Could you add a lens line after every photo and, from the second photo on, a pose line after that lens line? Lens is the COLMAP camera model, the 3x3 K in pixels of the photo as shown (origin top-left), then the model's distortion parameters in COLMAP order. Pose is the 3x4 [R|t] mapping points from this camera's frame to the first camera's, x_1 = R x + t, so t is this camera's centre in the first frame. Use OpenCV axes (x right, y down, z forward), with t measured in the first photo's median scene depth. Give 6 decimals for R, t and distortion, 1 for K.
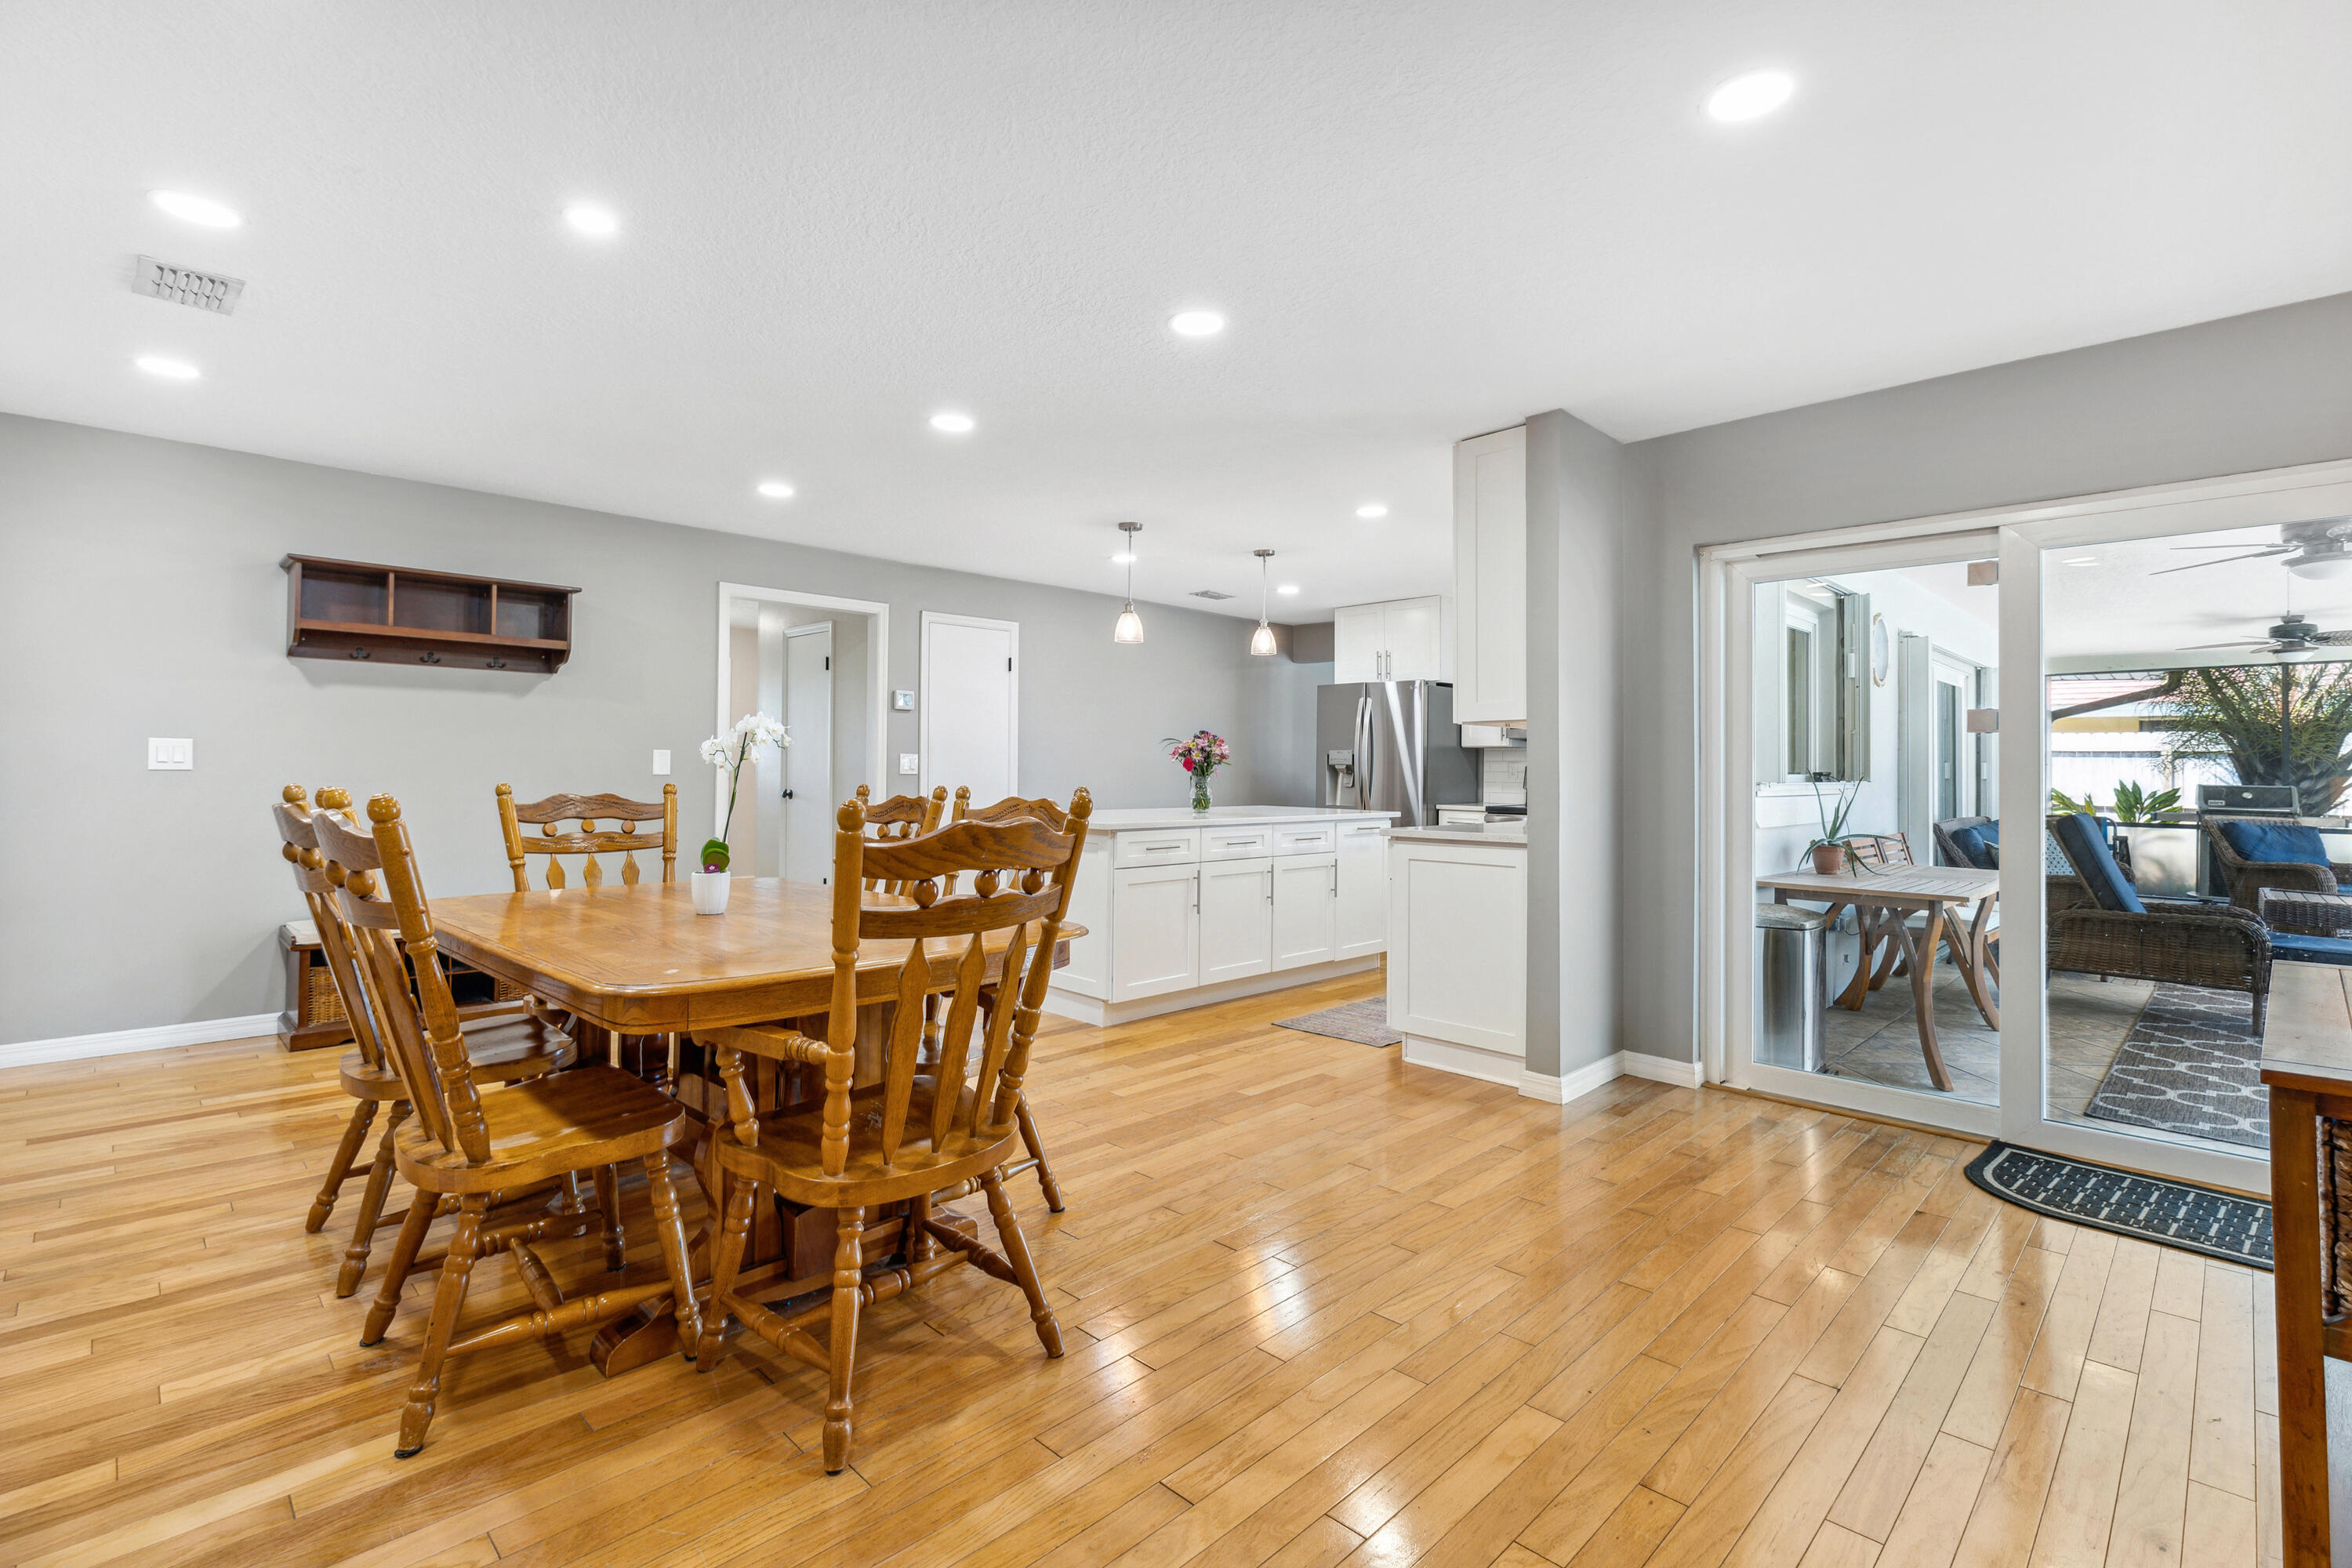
lens RADIAL K [[1083.5, 0, 1195.6], [0, 1083.5, 764.9], [0, 0, 1]] dist [-0.000267, 0.000190]
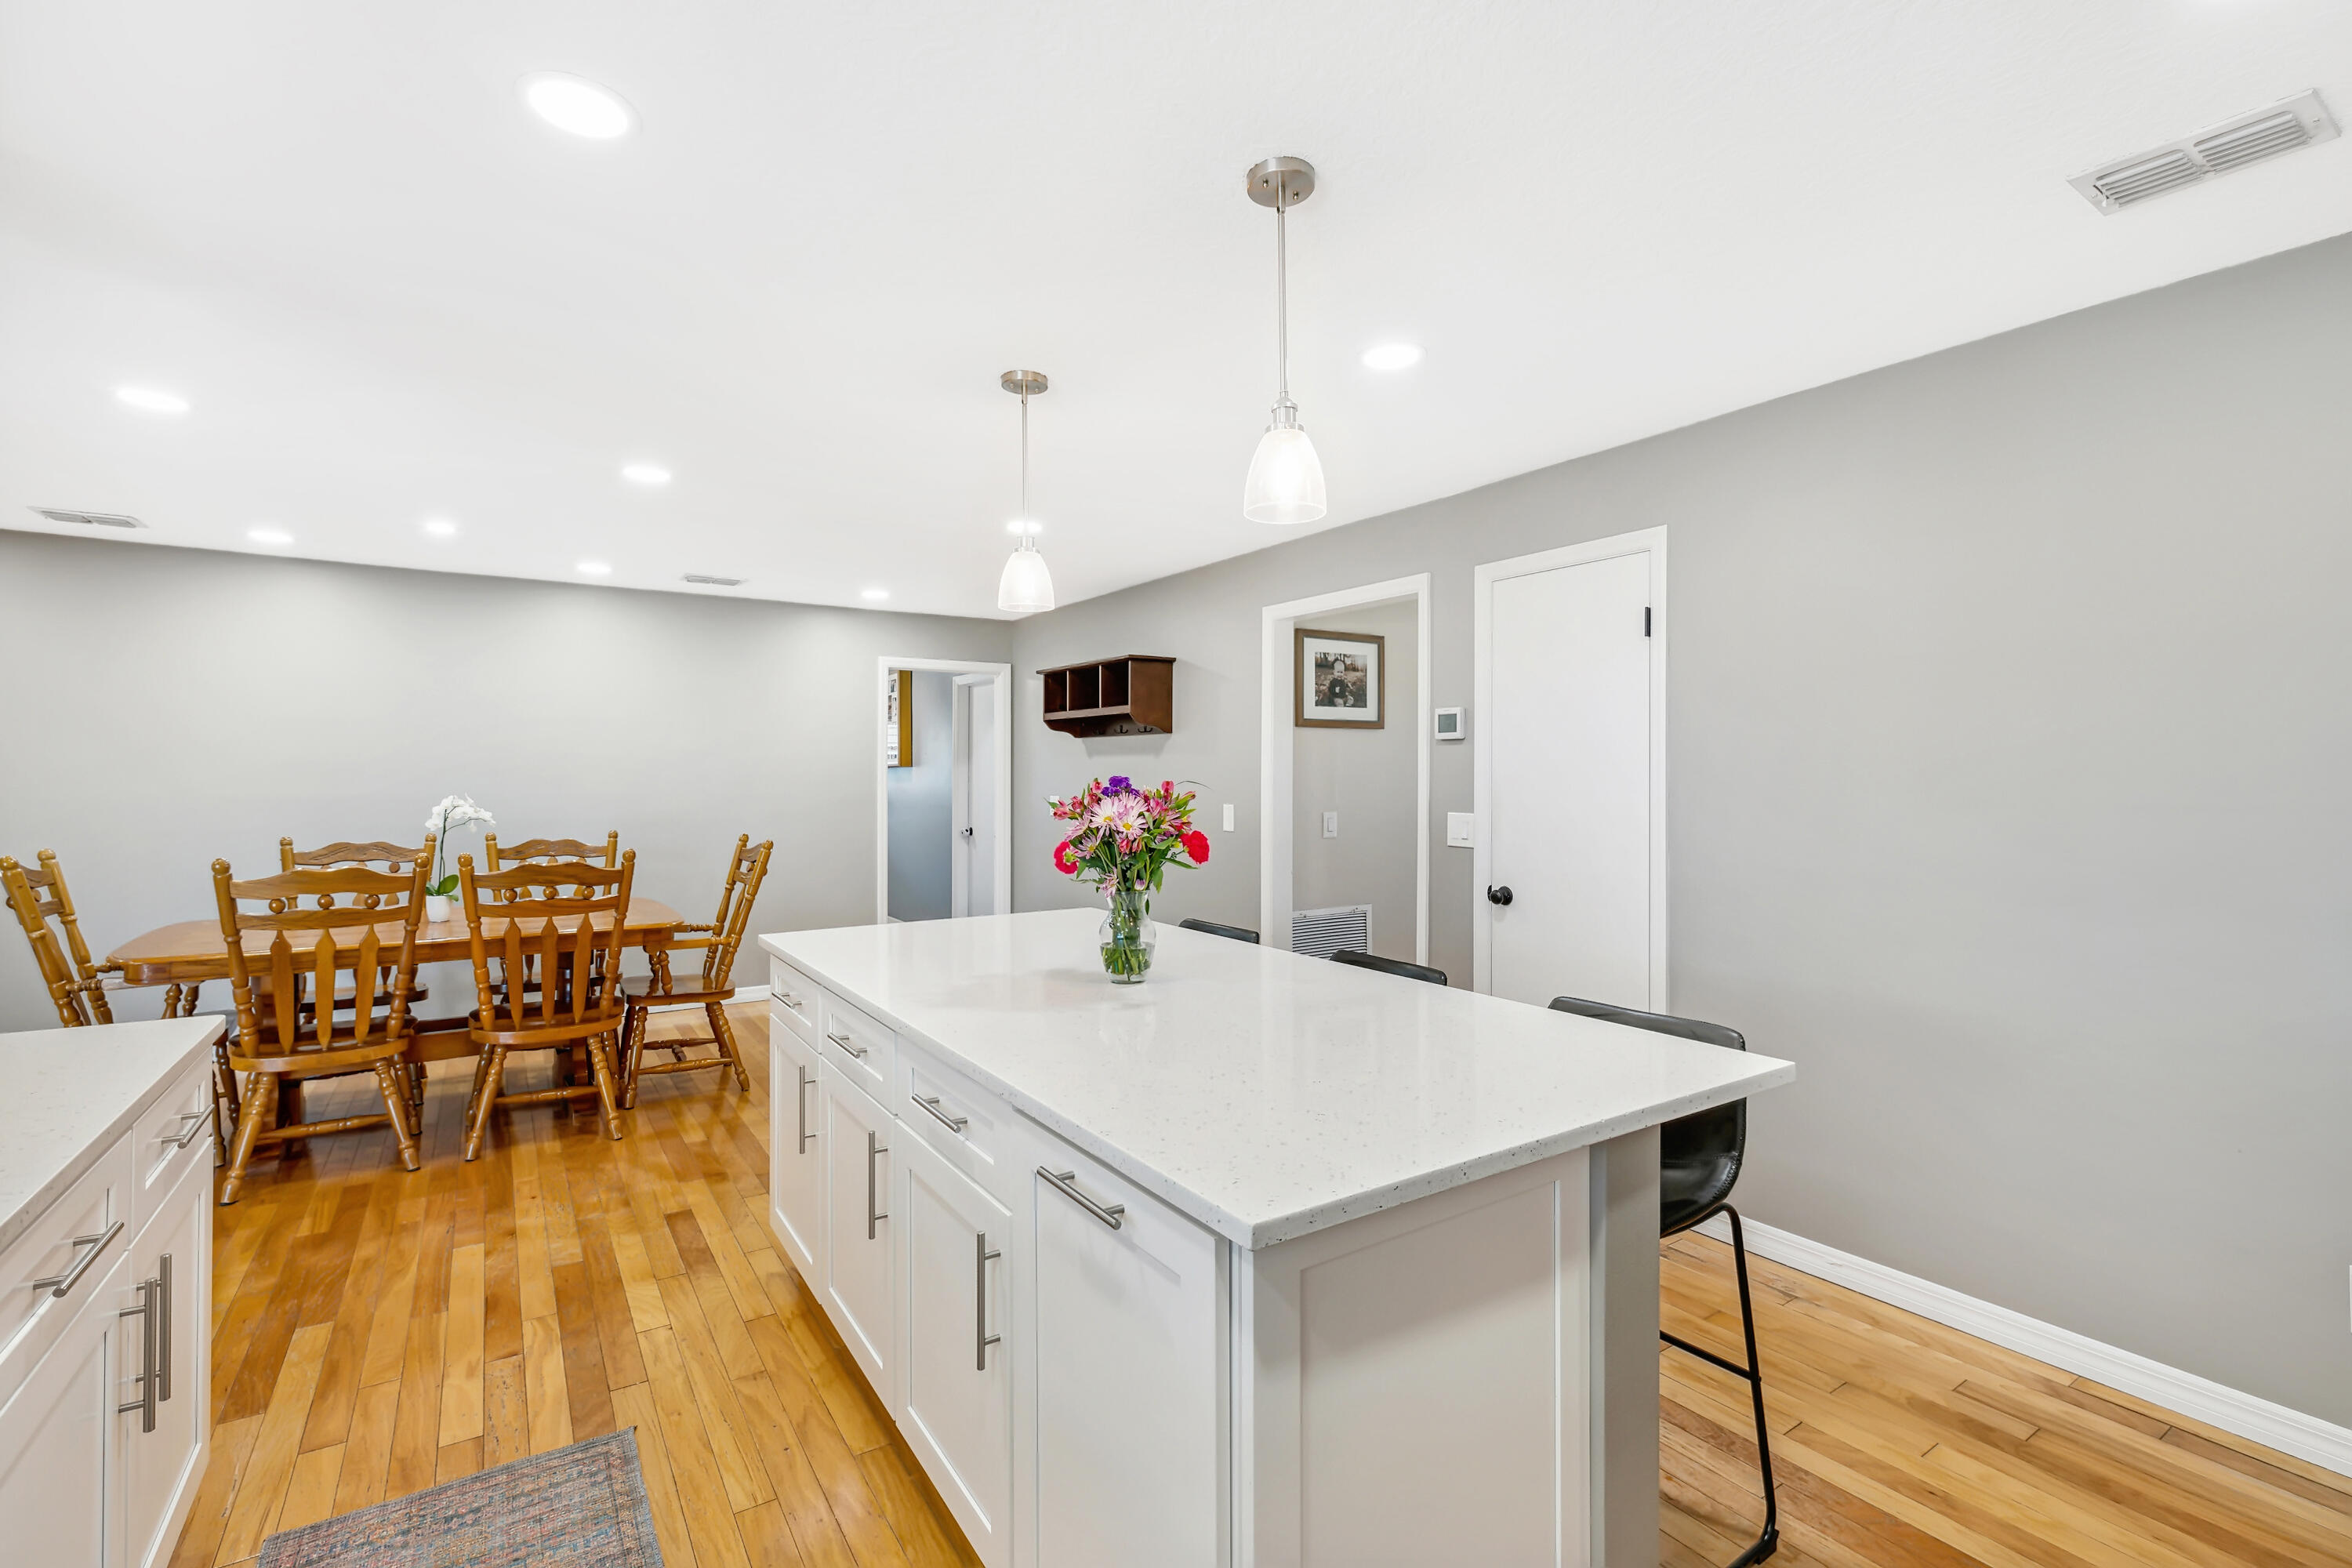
lens RADIAL K [[1060.1, 0, 1182.7], [0, 1060.1, 778.1], [0, 0, 1]] dist [-0.000197, 0.000147]
pose [[-0.227813, -0.008186, -0.973671, 0.311167], [-0.002511, 0.999966, -0.007819, -0.022407], [0.973702, 0.000664, -0.227826, 0.911217]]
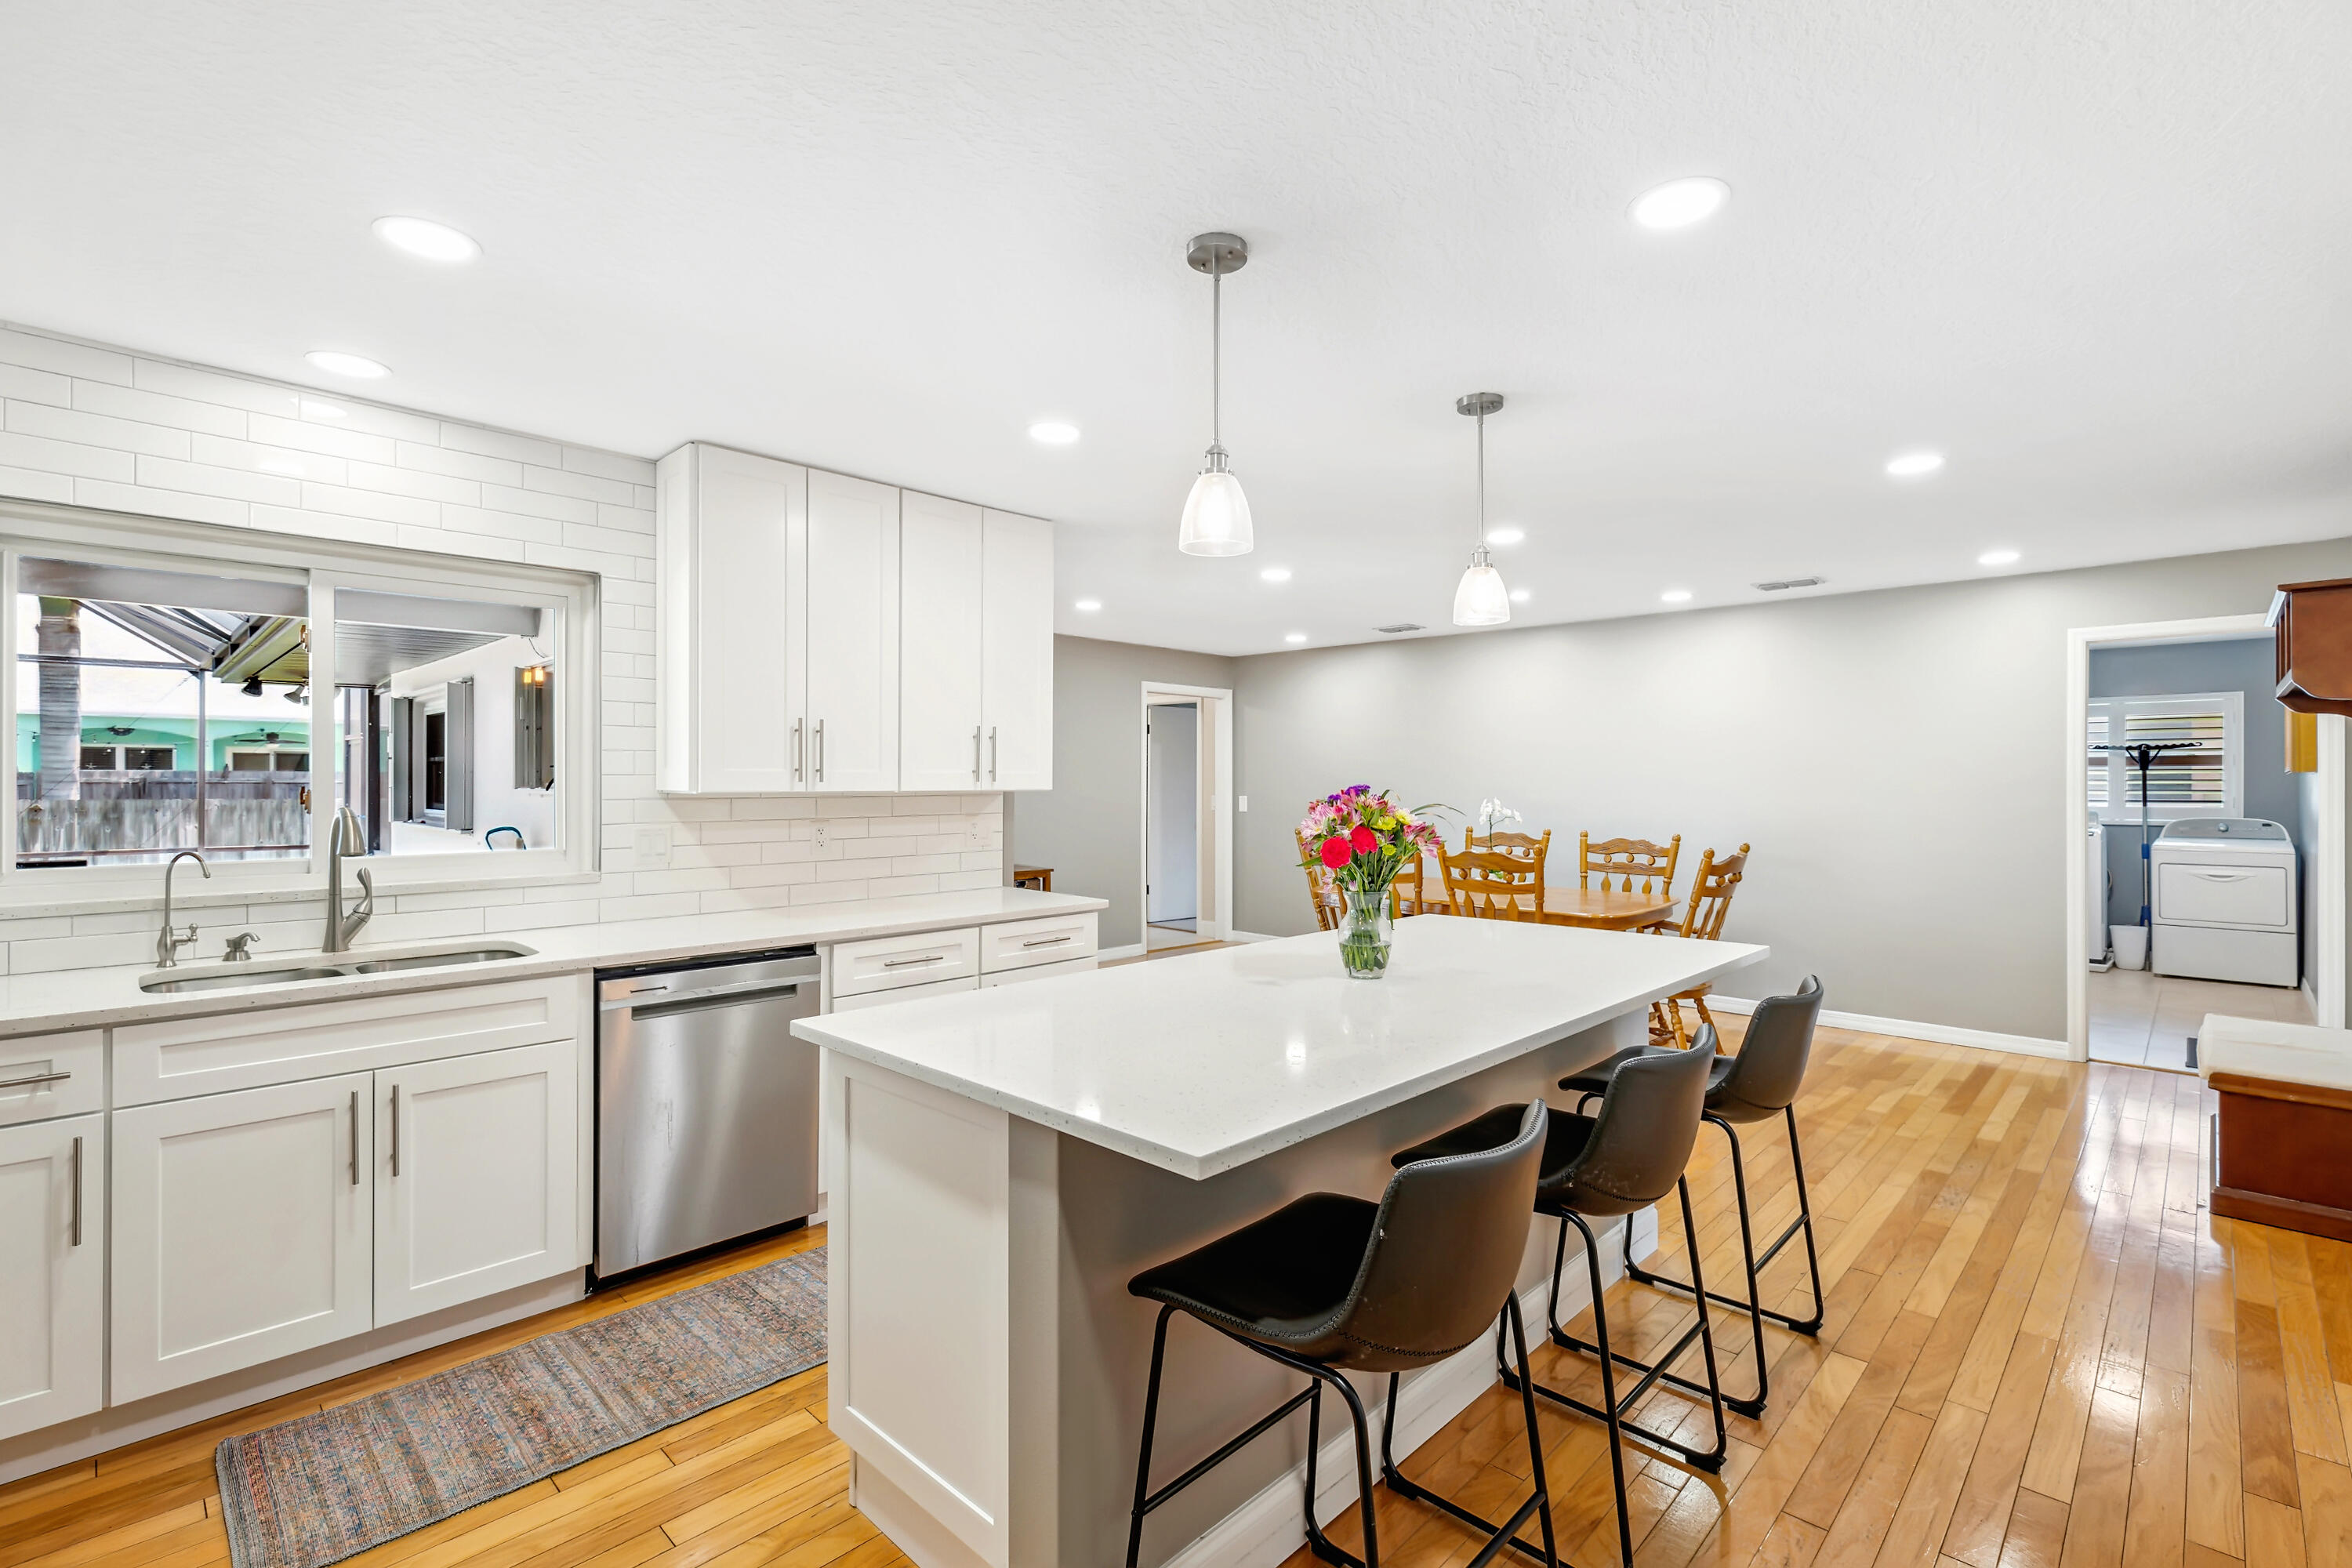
lens RADIAL K [[1060.1, 0, 1182.7], [0, 1060.1, 778.1], [0, 0, 1]] dist [-0.000197, 0.000147]
pose [[-0.999965, -0.008342, -0.000548, 0.059949], [-0.008338, 0.999938, -0.007376, -0.024204], [0.000610, -0.007371, -0.999973, 1.167274]]
